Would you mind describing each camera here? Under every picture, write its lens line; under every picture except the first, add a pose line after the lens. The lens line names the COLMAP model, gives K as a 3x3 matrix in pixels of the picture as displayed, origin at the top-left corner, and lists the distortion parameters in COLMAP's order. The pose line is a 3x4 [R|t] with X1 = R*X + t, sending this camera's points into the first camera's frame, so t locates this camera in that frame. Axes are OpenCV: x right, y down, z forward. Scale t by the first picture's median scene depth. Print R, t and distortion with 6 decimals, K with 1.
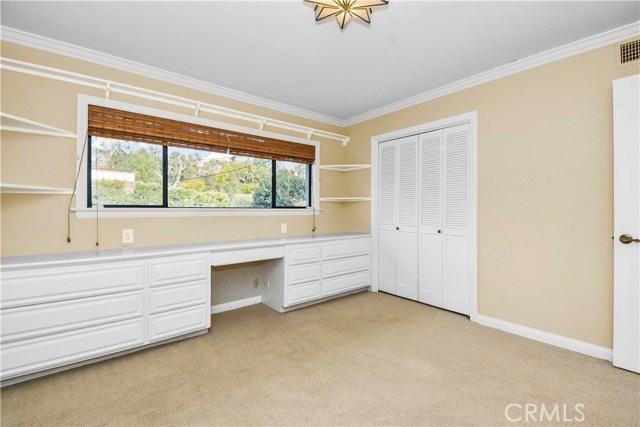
lens RADIAL K [[287.8, 0, 320.0], [0, 287.8, 213.5], [0, 0, 1]] dist [-0.000846, -0.000145]
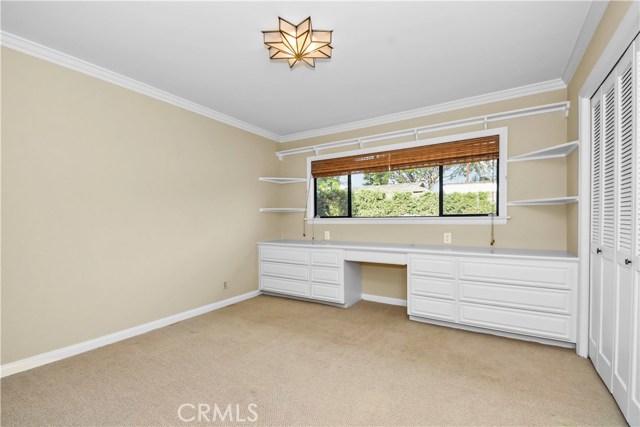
lens RADIAL K [[285.5, 0, 319.7], [0, 285.5, 225.5], [0, 0, 1]] dist [0.000937, -0.000103]
pose [[0.301788, 0.015698, -0.953246, 0.748197], [-0.003930, 0.999876, 0.015222, -0.001257], [0.953367, -0.000848, 0.301812, 0.402486]]
